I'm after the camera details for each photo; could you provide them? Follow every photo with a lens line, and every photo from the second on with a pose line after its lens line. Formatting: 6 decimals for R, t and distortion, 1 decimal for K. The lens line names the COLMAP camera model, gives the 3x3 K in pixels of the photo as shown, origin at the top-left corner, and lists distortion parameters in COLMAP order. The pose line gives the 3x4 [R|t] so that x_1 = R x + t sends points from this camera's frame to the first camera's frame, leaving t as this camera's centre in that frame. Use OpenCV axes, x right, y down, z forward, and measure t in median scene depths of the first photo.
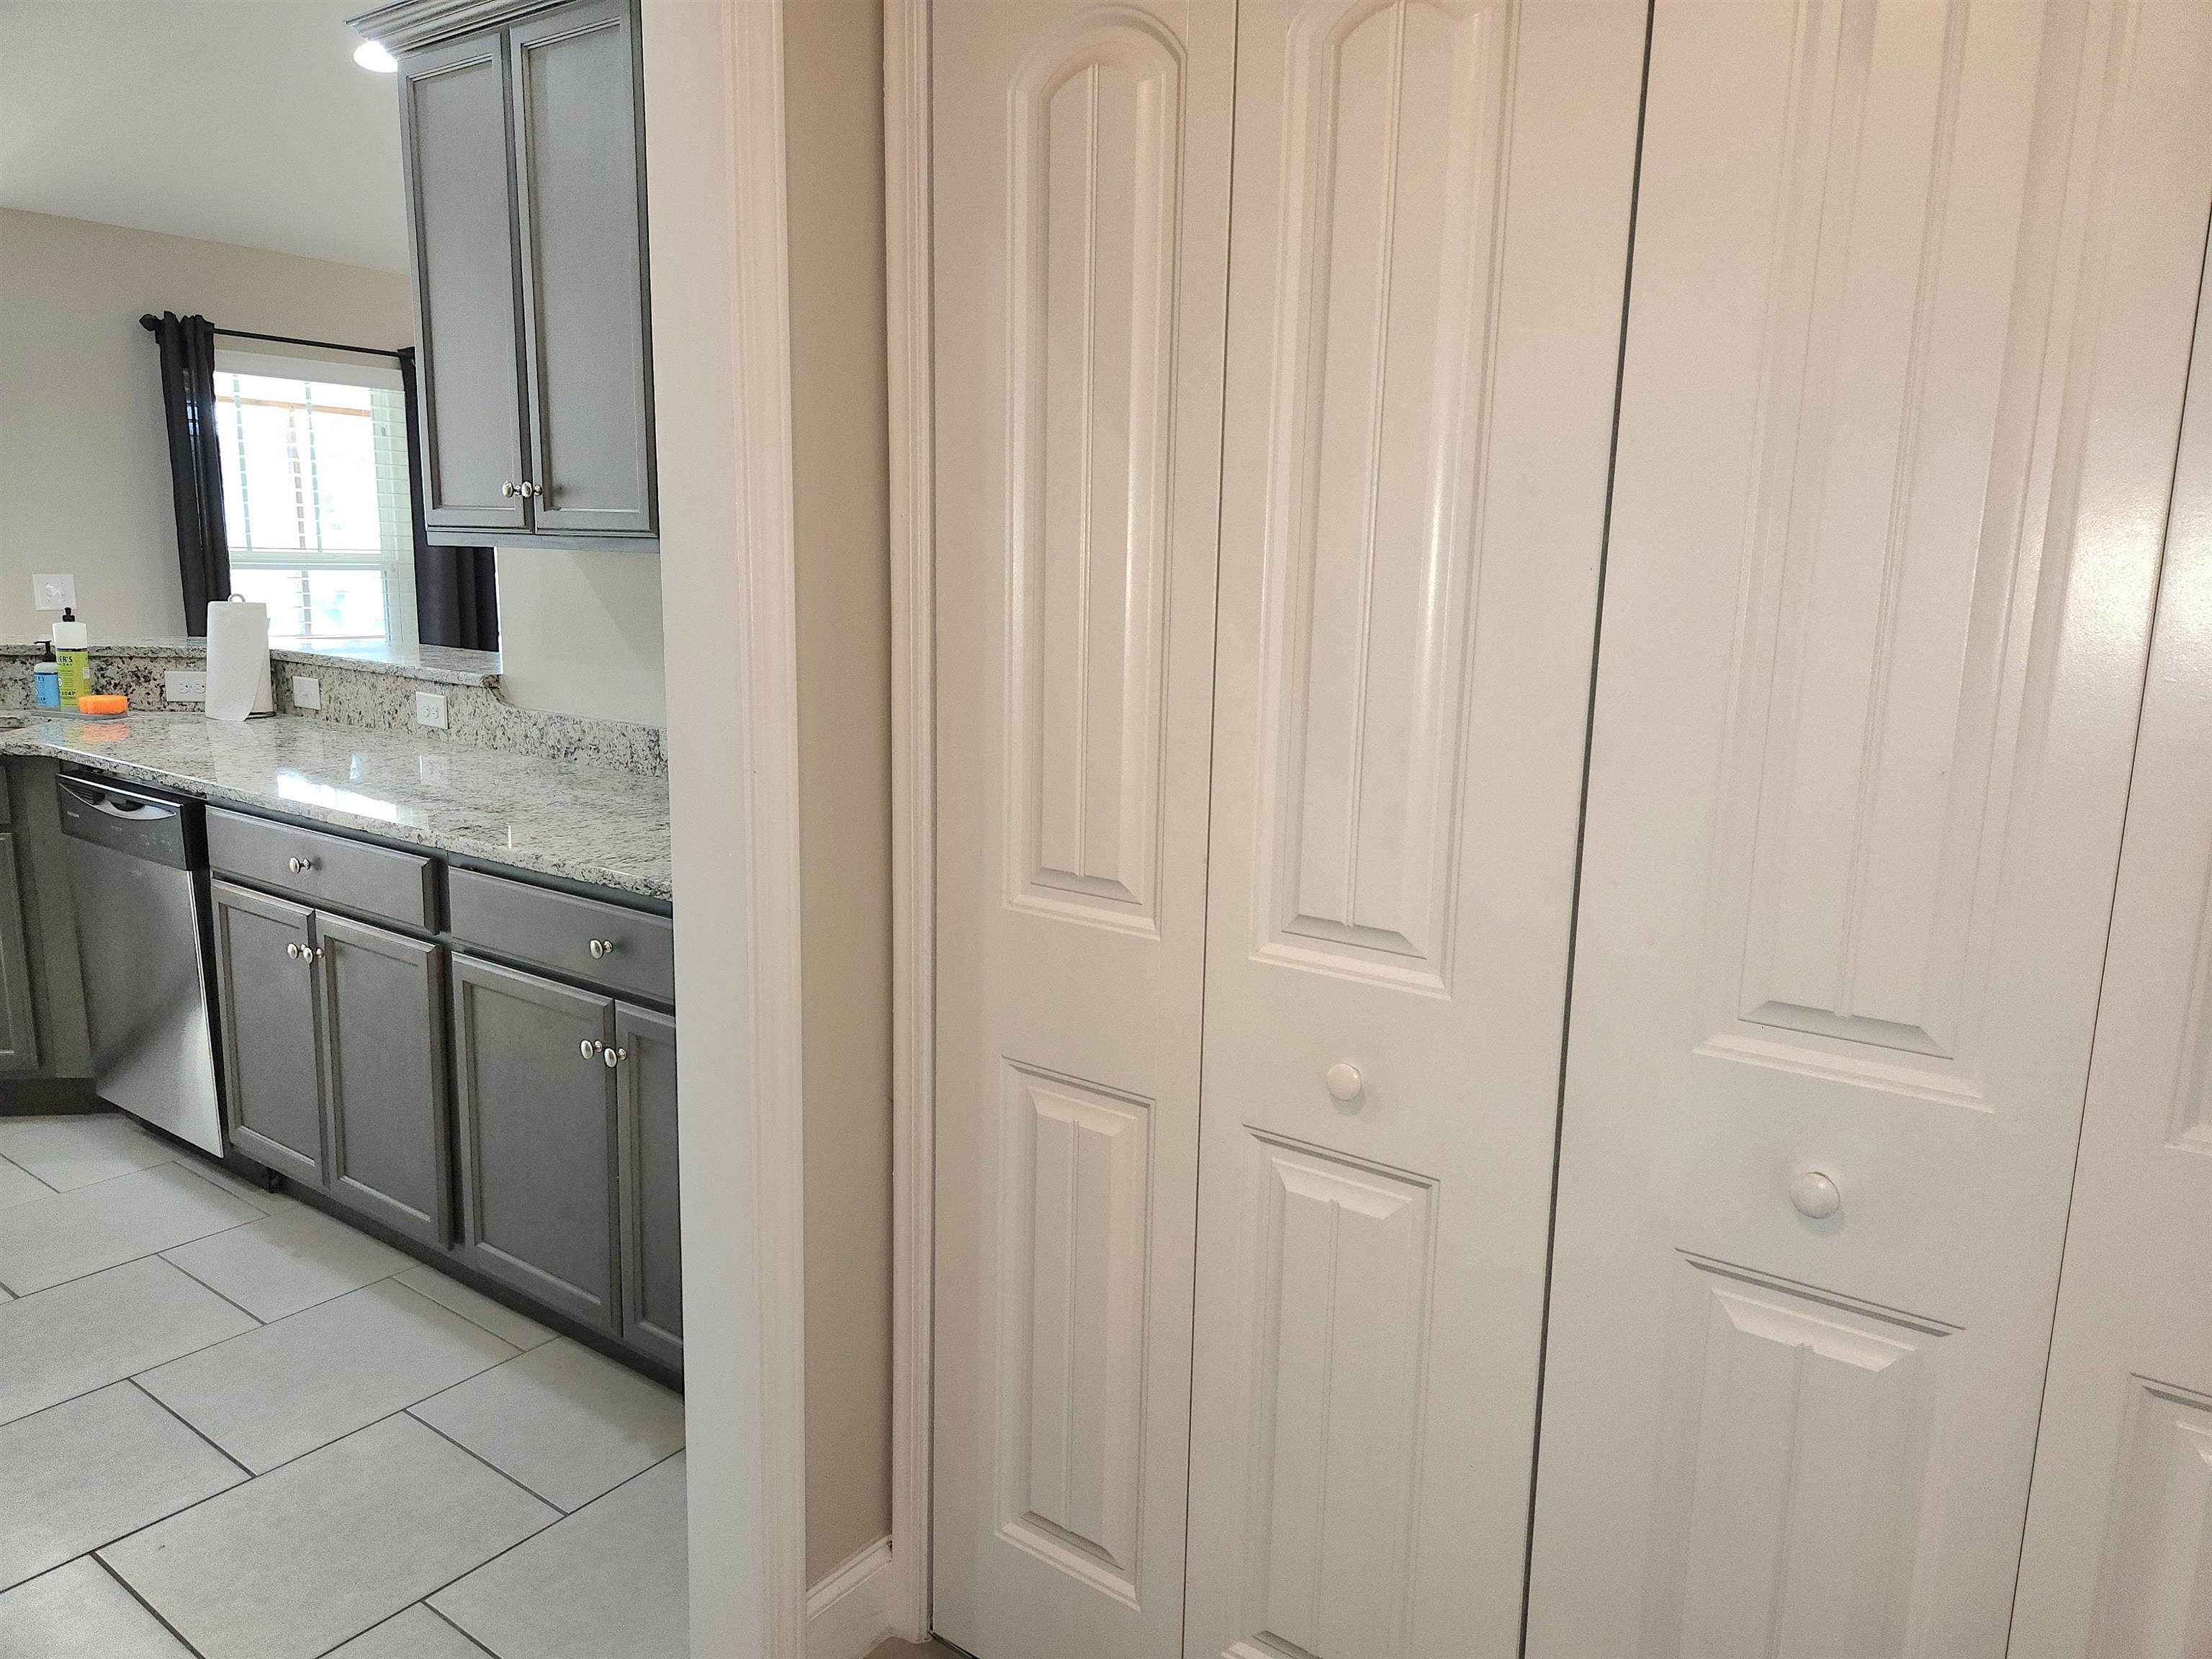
lens RADIAL K [[1490.7, 0, 1106.6], [0, 1490.7, 822.4], [0, 0, 1]] dist [0.014017, -0.007270]
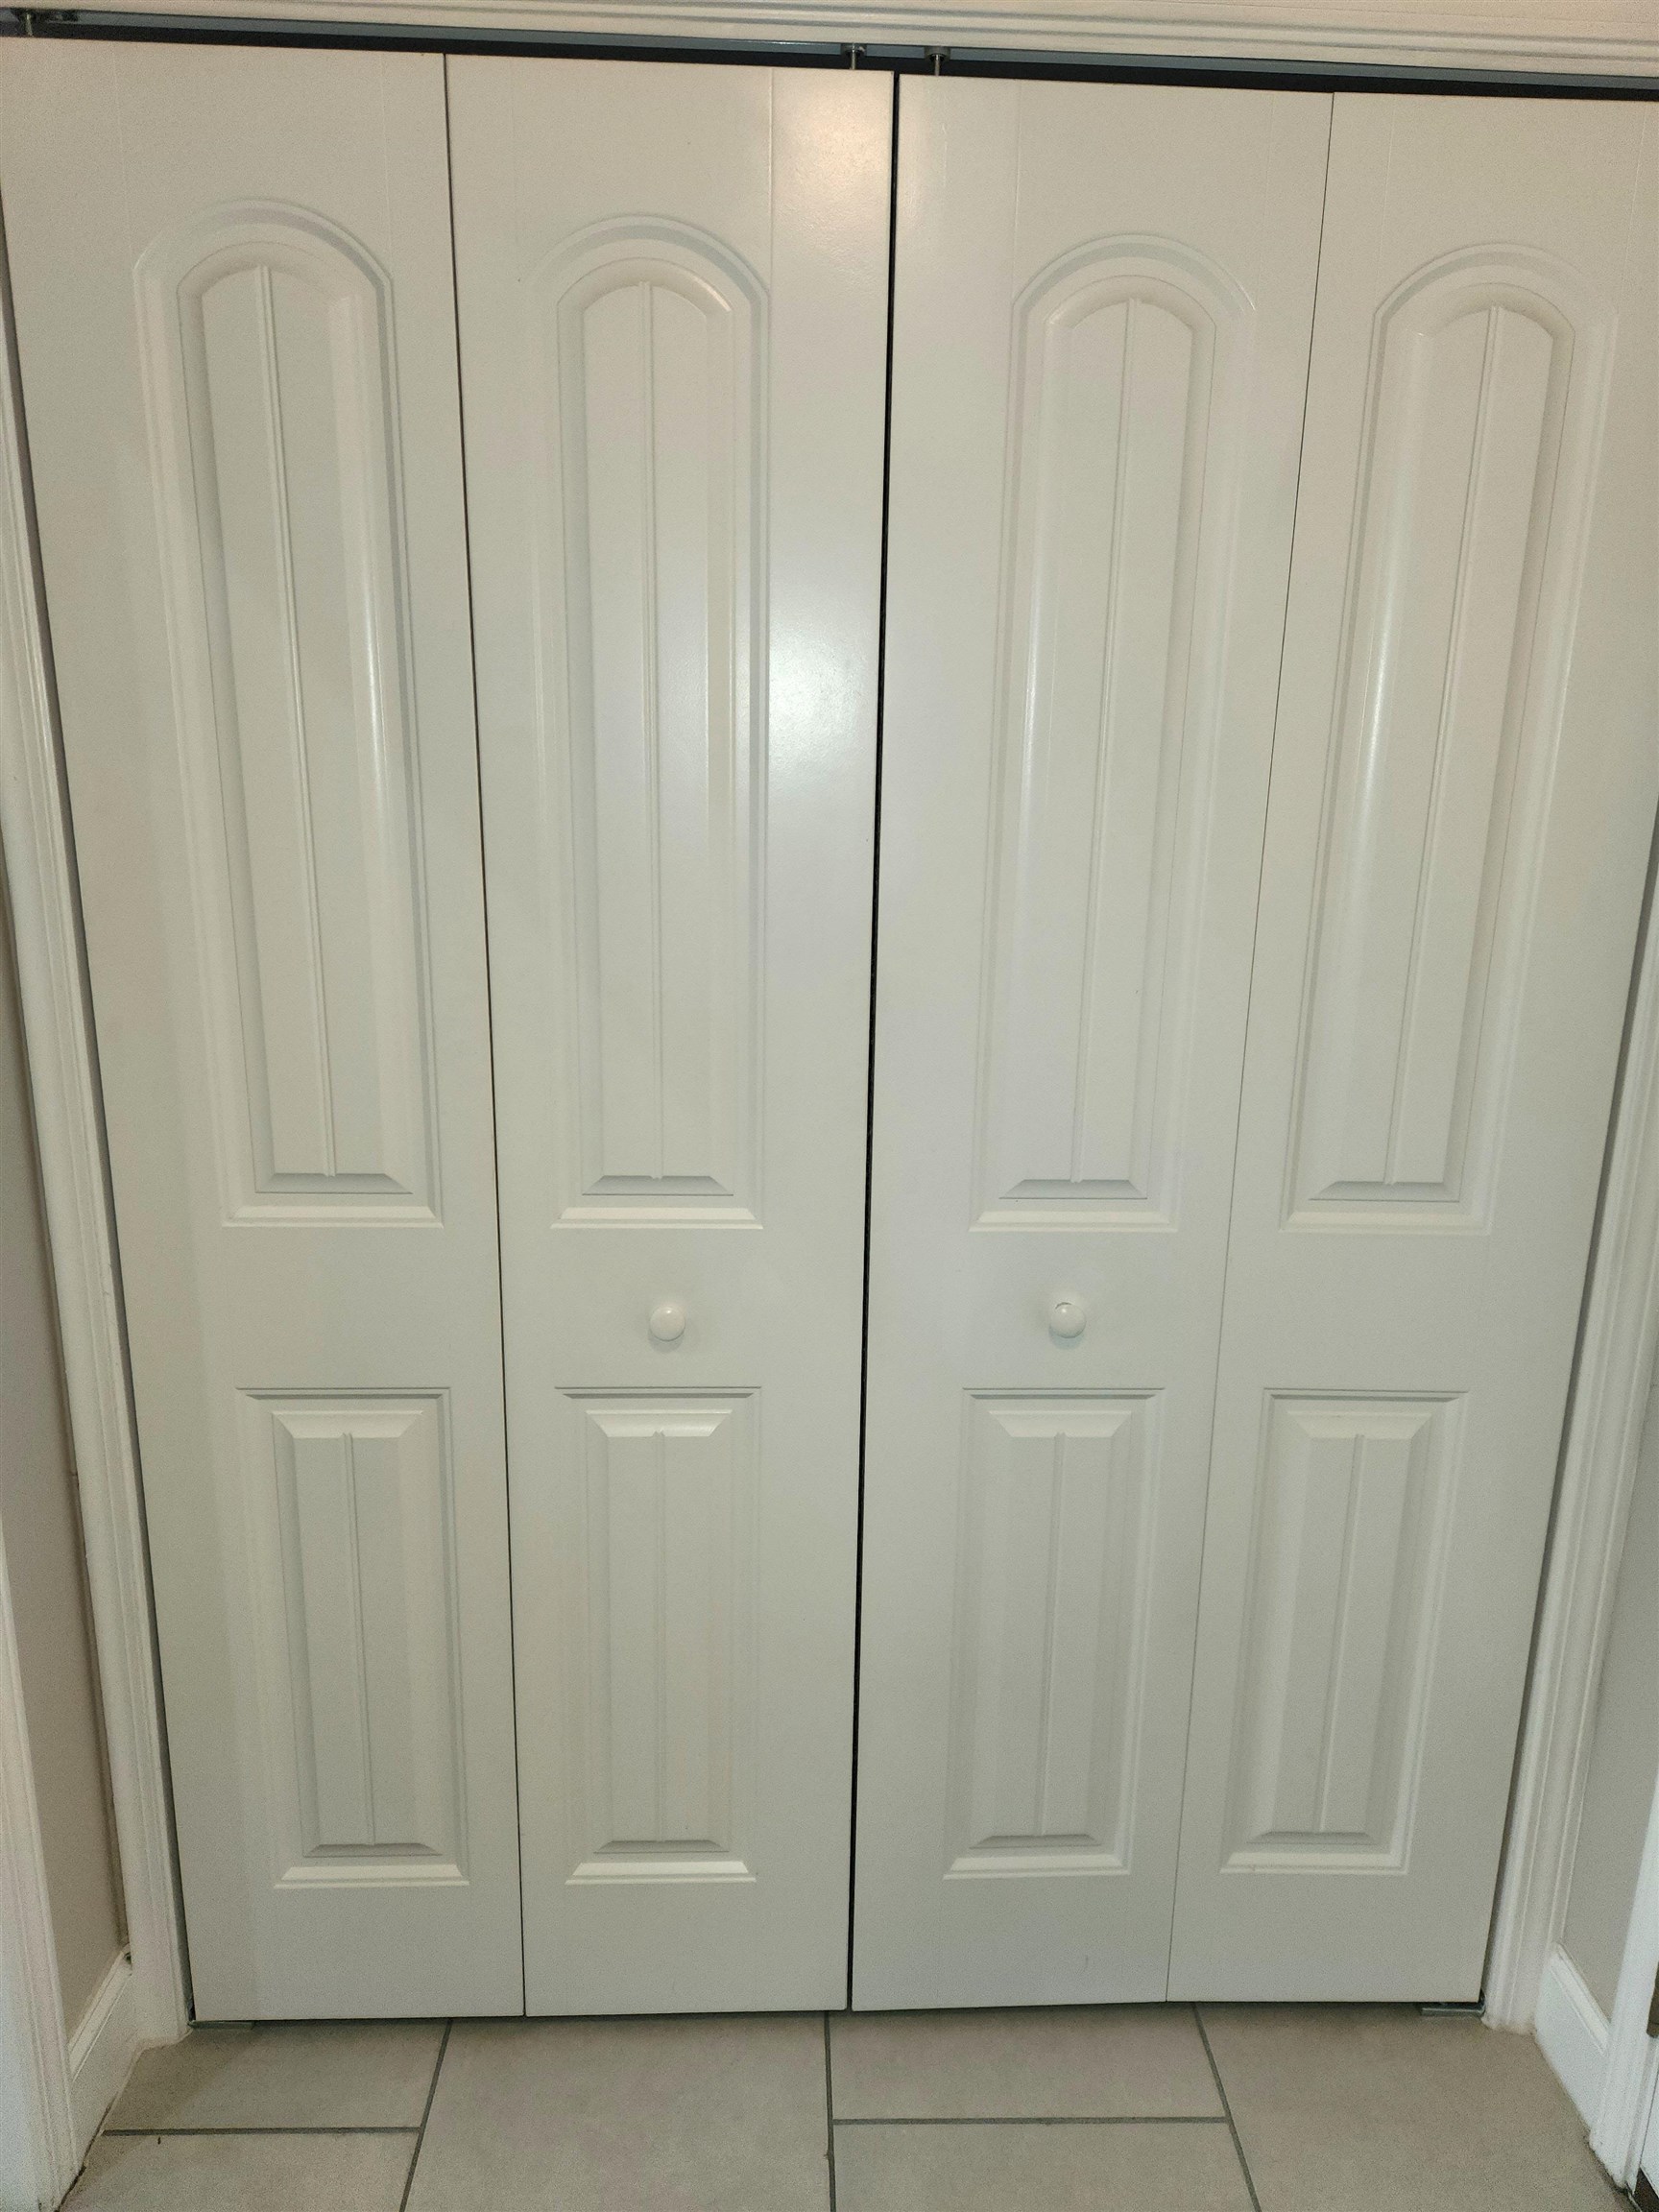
lens RADIAL K [[1277.2, 0, 833.1], [0, 1277.2, 1109.3], [0, 0, 1]] dist [0.003837, -0.010564]
pose [[0.779155, -0.140294, 0.610929, -0.273308], [0.110183, 0.990110, 0.086846, -0.042063], [-0.617071, -0.000353, 0.786907, 0.197895]]
